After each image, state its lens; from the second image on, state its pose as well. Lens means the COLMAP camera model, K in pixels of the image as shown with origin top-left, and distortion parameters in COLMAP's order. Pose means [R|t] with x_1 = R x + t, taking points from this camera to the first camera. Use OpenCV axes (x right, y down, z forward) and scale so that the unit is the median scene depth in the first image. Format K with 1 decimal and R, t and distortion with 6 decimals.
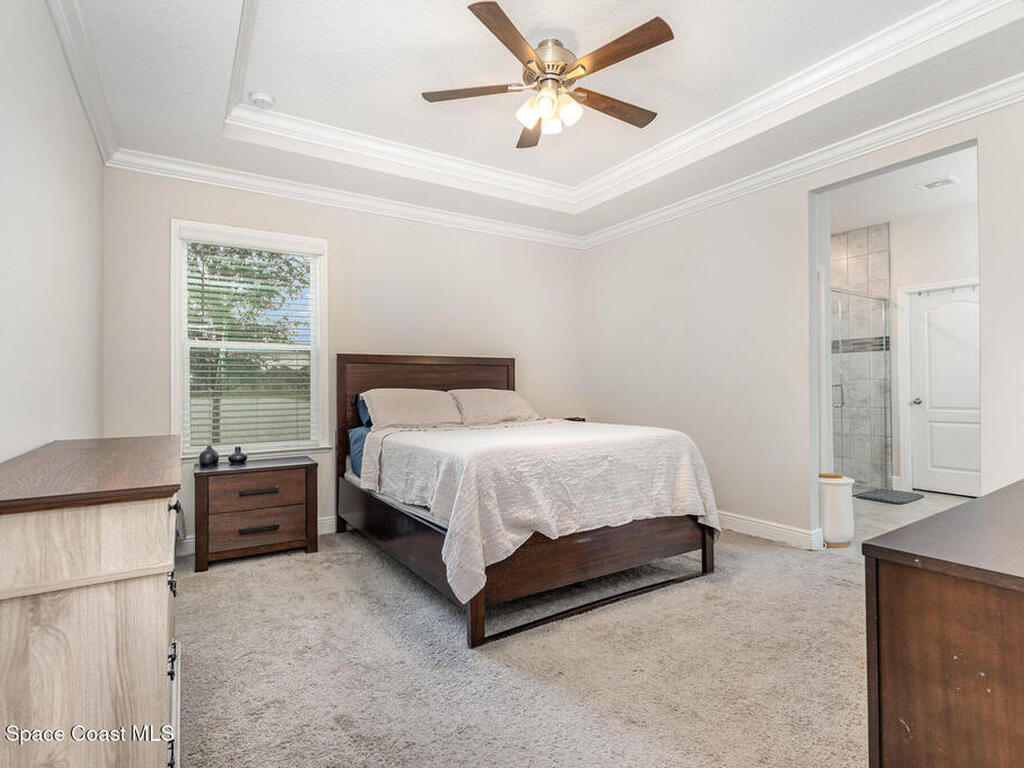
lens RADIAL K [[513.1, 0, 512.0], [0, 513.1, 384.0], [0, 0, 1]] dist [-0.025457, -0.000086]
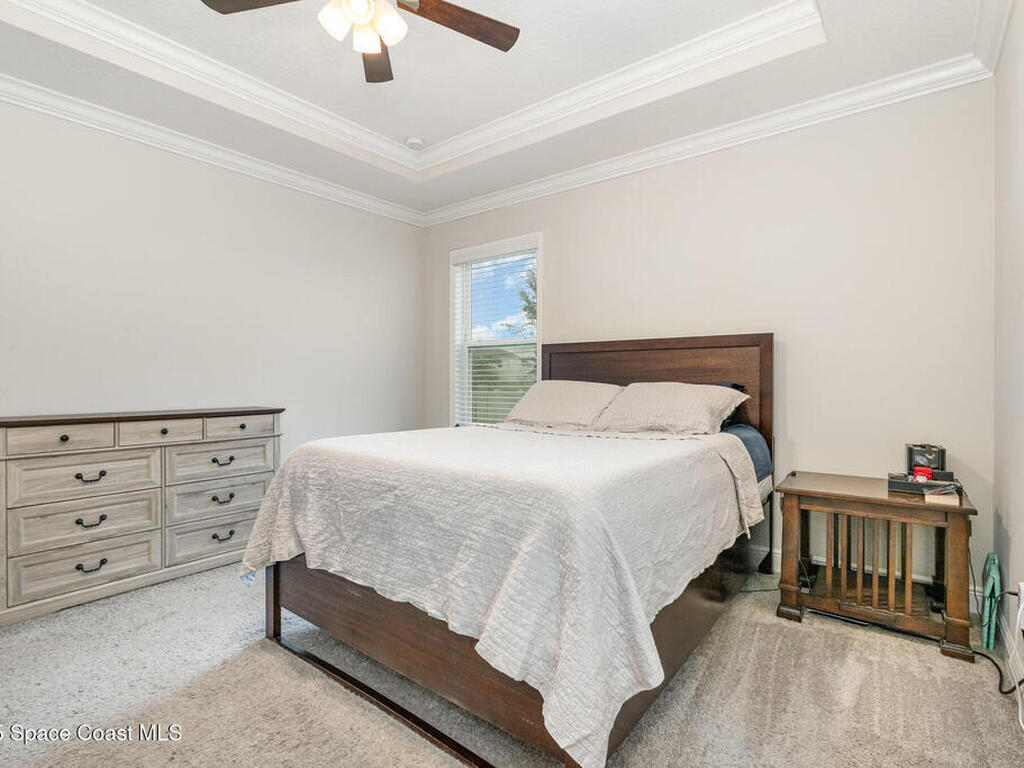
lens RADIAL K [[505.1, 0, 512.0], [0, 505.1, 384.0], [0, 0, 1]] dist [0.000318, -0.000099]
pose [[0.327560, 0.011412, -0.944761, 0.848333], [0.006786, 0.999873, 0.014431, 0.000154], [0.944806, -0.011139, 0.327441, 0.935099]]
